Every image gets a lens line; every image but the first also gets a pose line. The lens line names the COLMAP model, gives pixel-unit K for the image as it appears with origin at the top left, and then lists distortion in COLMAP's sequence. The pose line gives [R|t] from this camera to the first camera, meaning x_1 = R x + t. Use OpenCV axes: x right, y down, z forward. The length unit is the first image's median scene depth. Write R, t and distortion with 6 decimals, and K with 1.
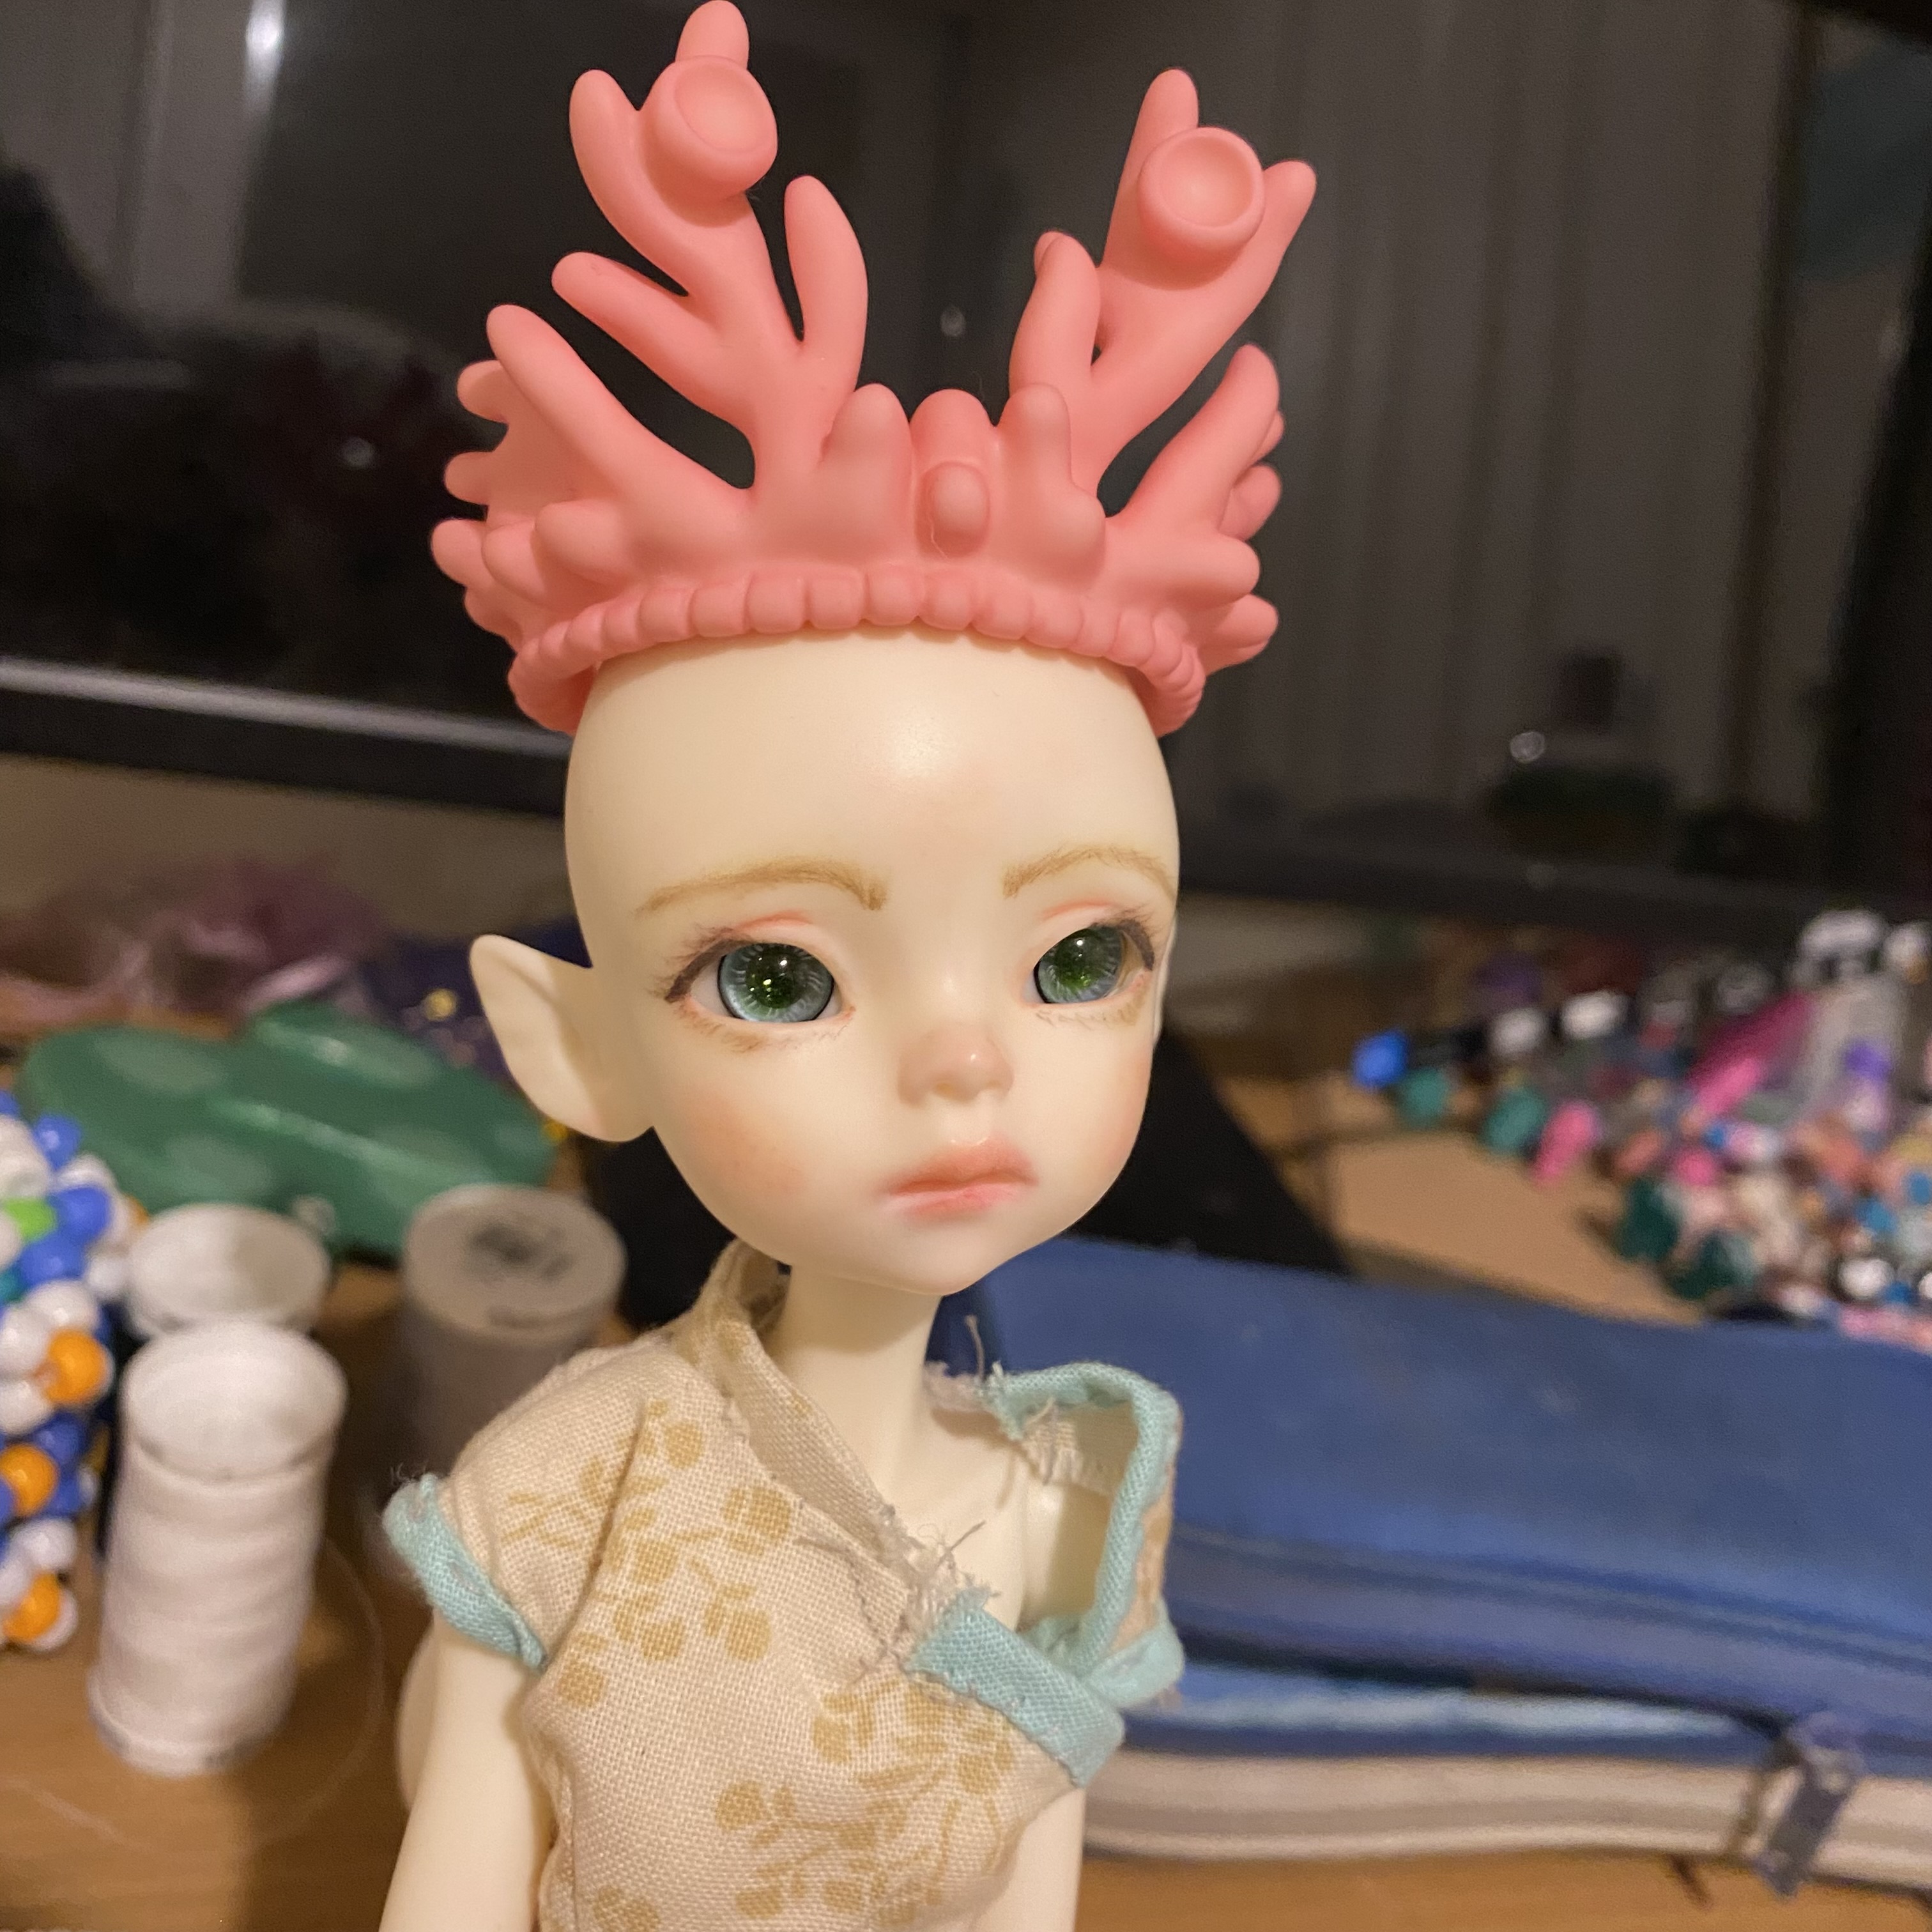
lens RADIAL K [[2010.7, 0, 969.4], [0, 2010.7, 954.0], [0, 0, 1]] dist [-0.012439, 0.000000]
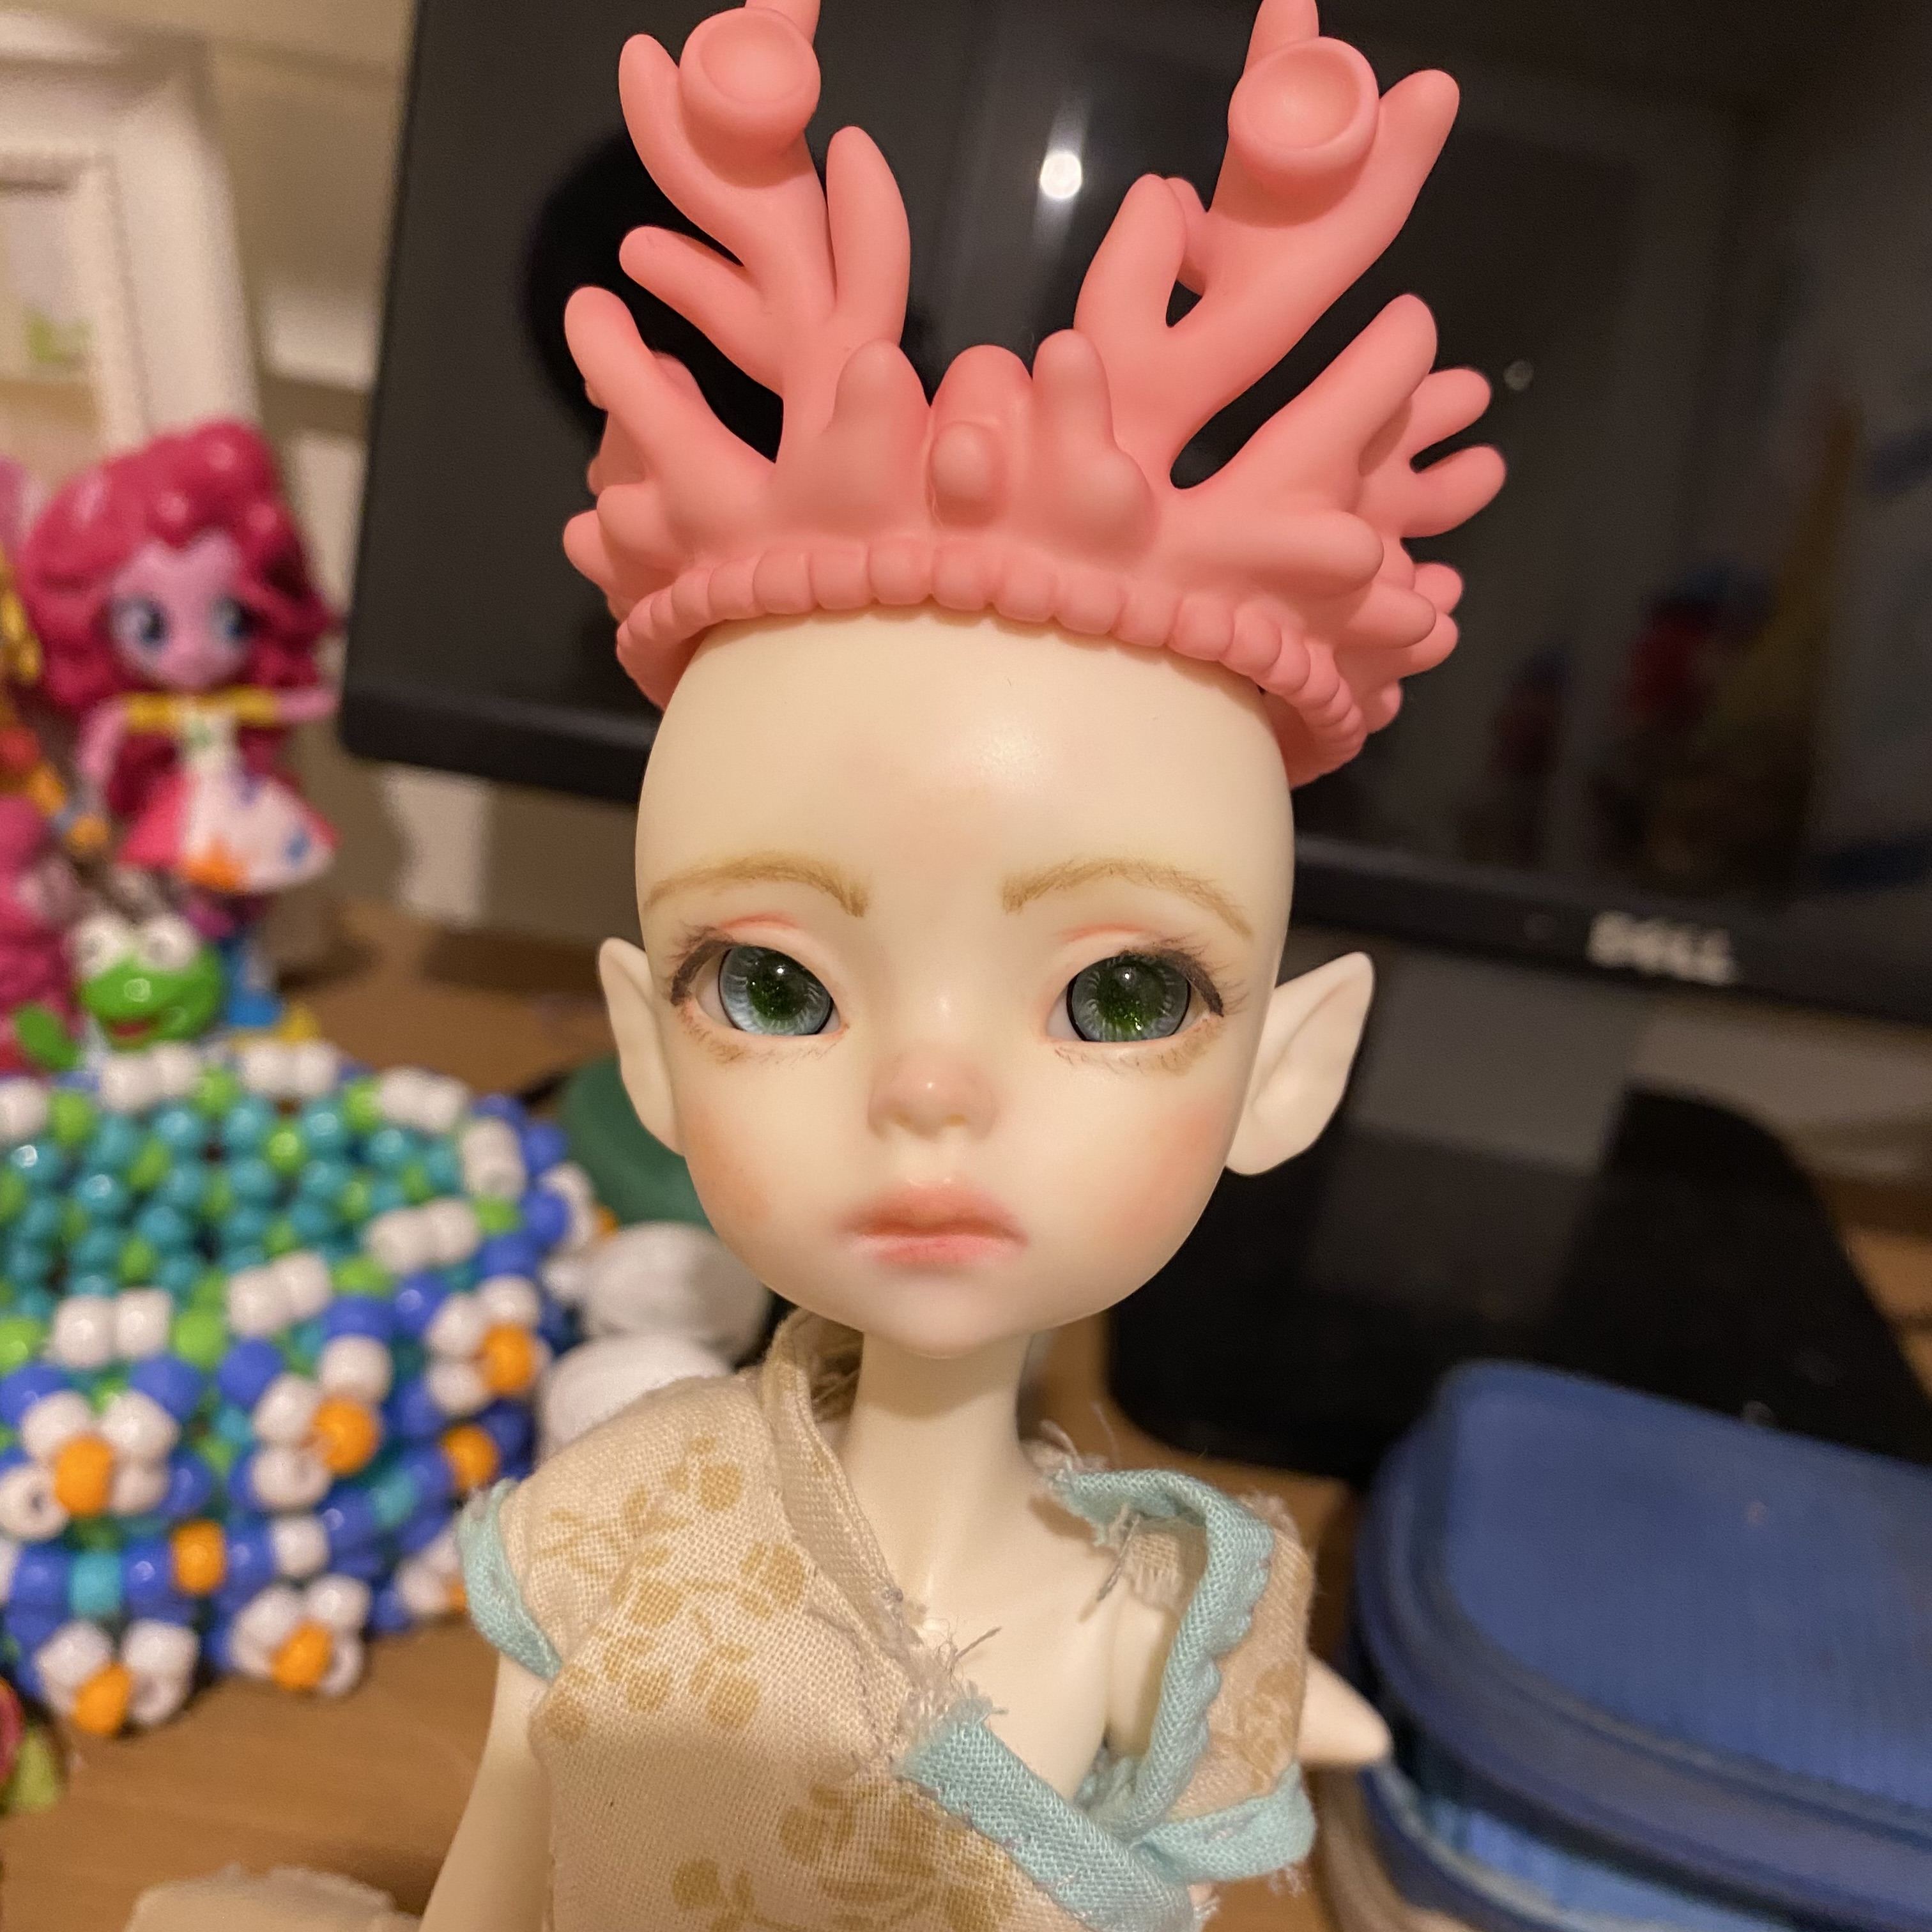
lens RADIAL K [[2010.7, 0, 967.3], [0, 2010.7, 981.5], [0, 0, 1]] dist [-0.012439, 0.000000]
pose [[0.929313, 0.065303, -0.363473, 0.308135], [-0.079297, 0.996569, -0.023696, 0.023126], [0.360679, 0.050843, 0.931303, 0.164841]]
